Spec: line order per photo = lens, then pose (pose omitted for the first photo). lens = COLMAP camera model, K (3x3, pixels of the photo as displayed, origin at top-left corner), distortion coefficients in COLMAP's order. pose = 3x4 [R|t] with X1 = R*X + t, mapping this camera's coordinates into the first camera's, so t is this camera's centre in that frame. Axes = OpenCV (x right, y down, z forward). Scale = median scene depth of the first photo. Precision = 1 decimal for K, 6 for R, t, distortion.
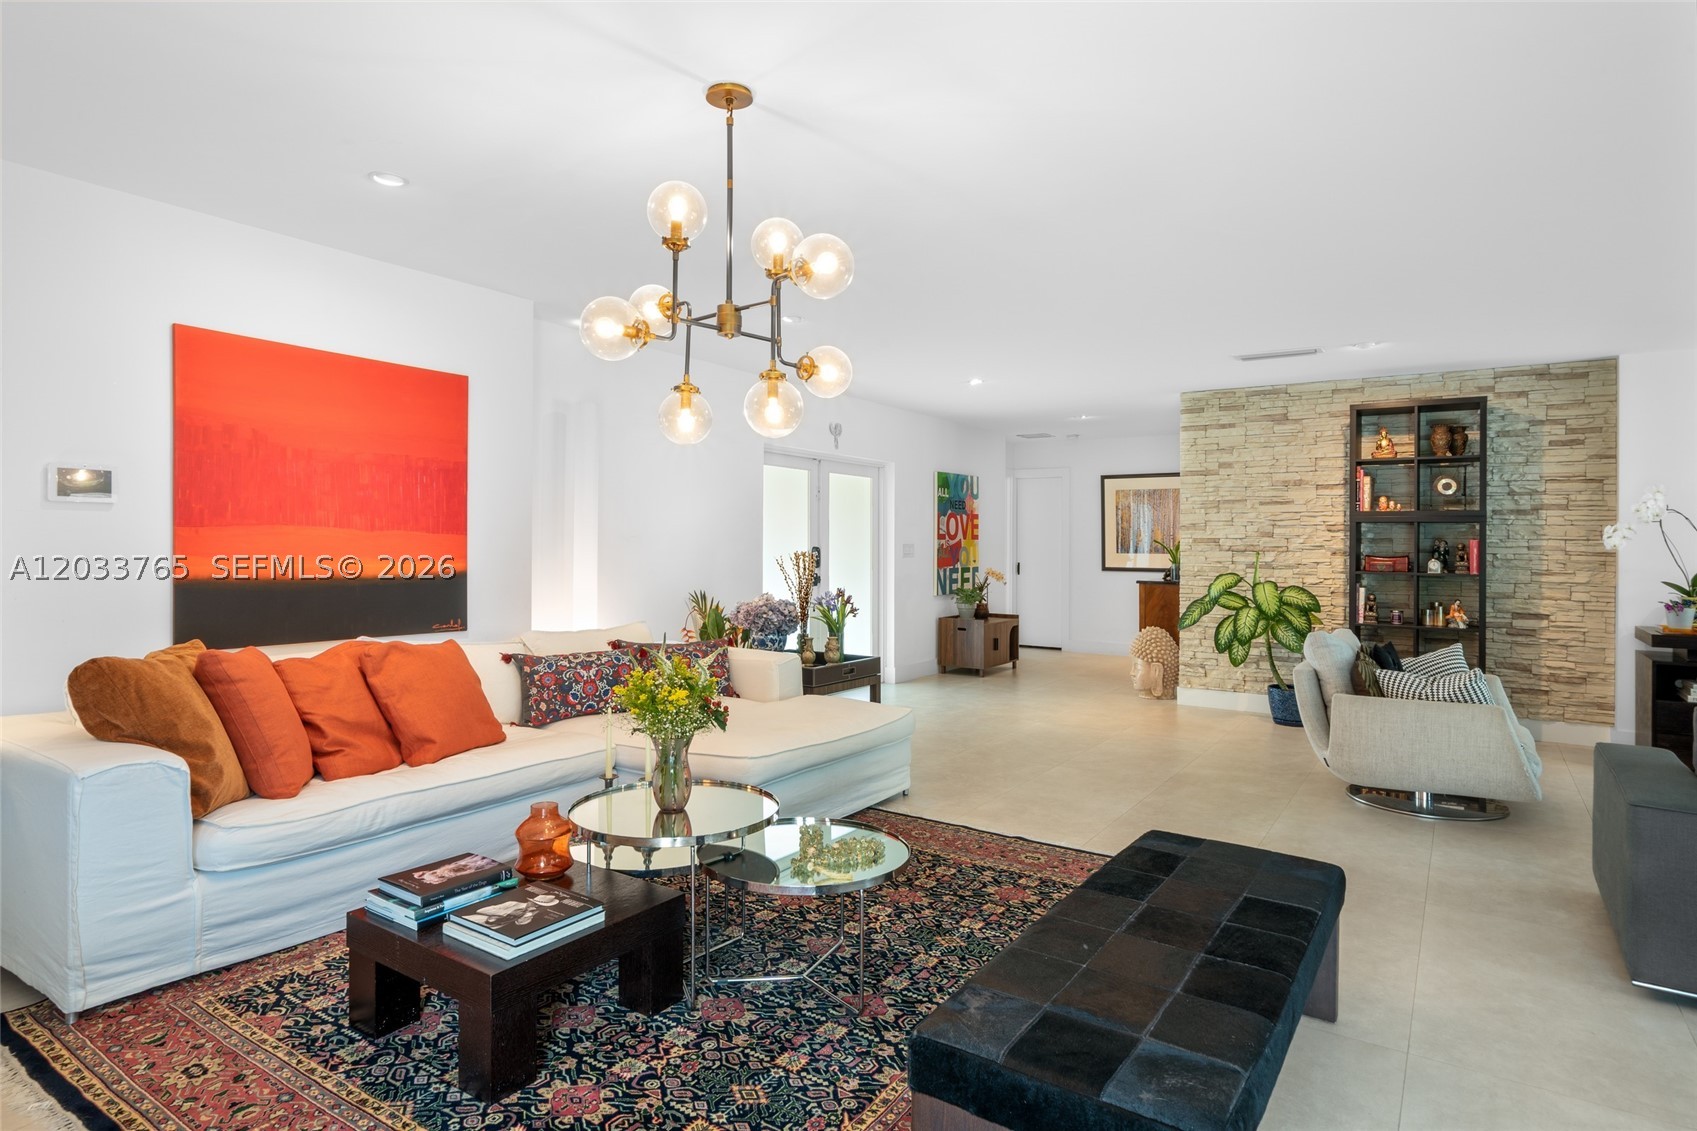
lens RADIAL K [[940.6, 0, 849.0], [0, 940.6, 561.2], [0, 0, 1]] dist [-0.002122, 0.001809]
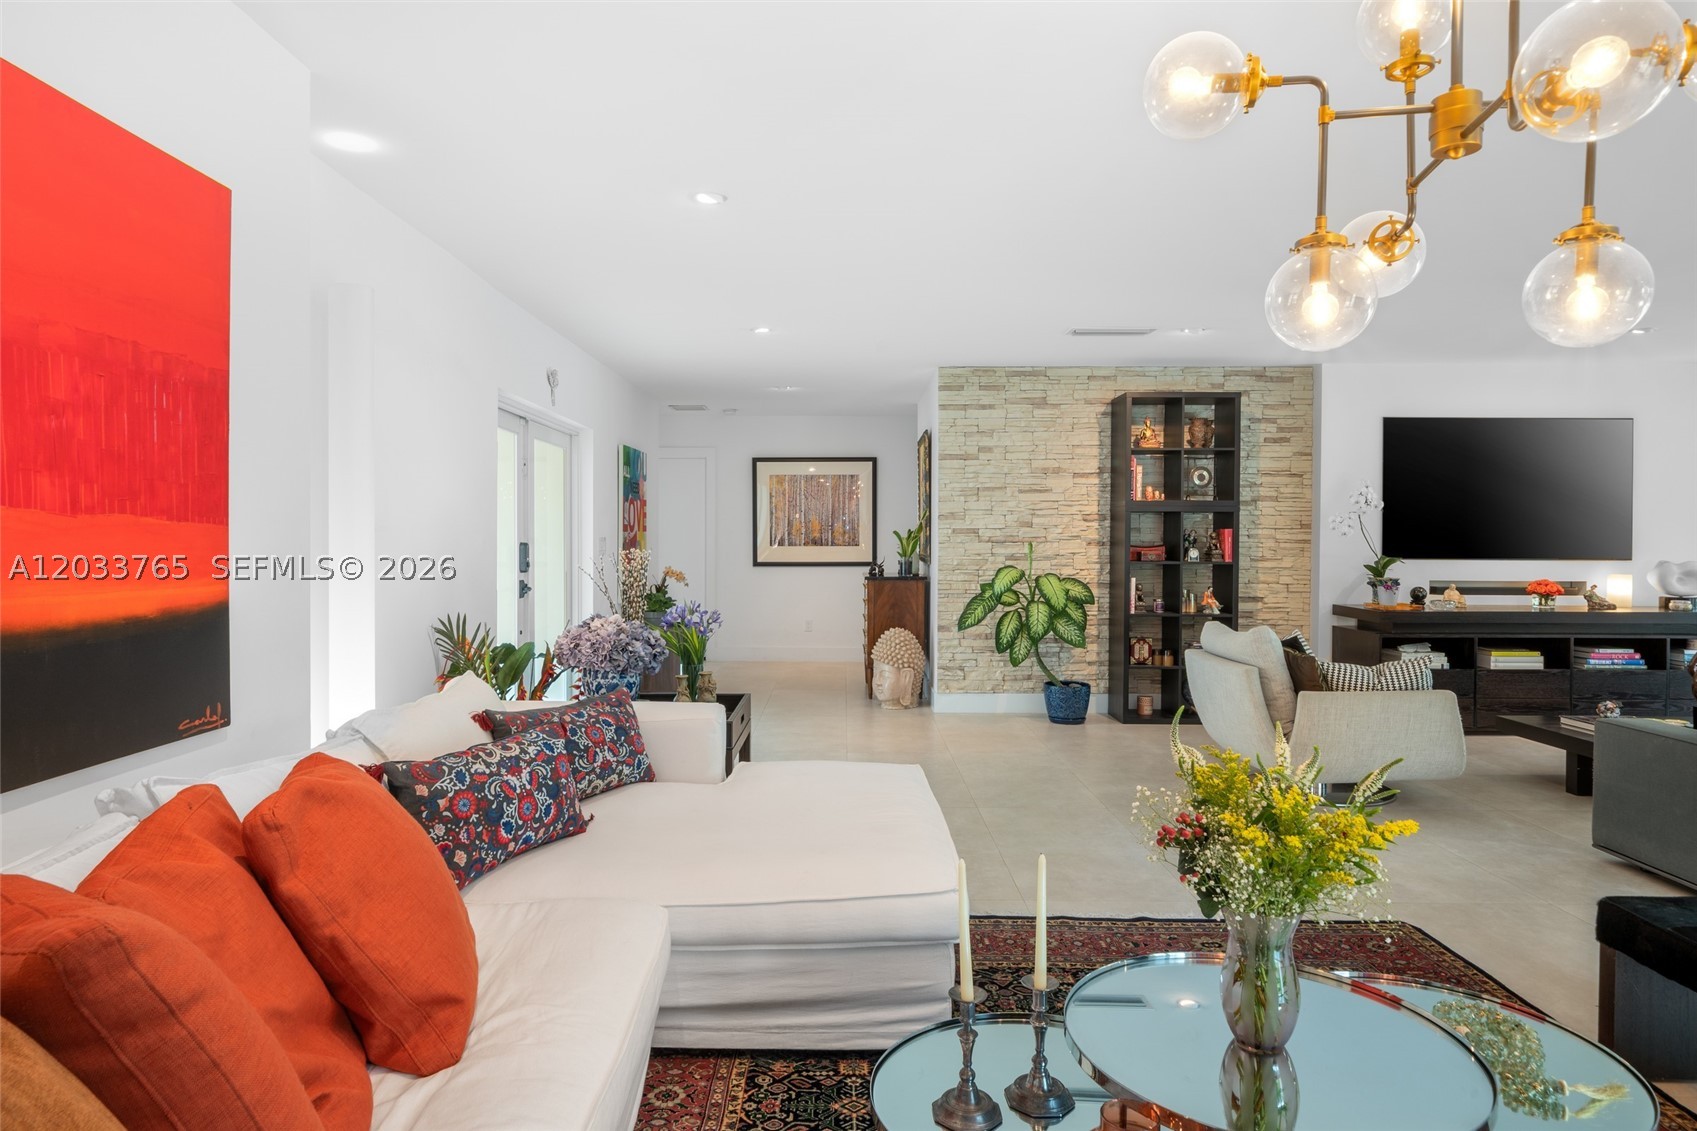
lens RADIAL K [[1009.1, 0, 844.4], [0, 1009.1, 558.2], [0, 0, 1]] dist [0.006707, -0.000757]
pose [[0.838280, -0.019295, 0.544898, -0.282330], [0.017249, 0.999812, 0.008867, -0.006833], [-0.544966, 0.001966, 0.838456, 0.266198]]
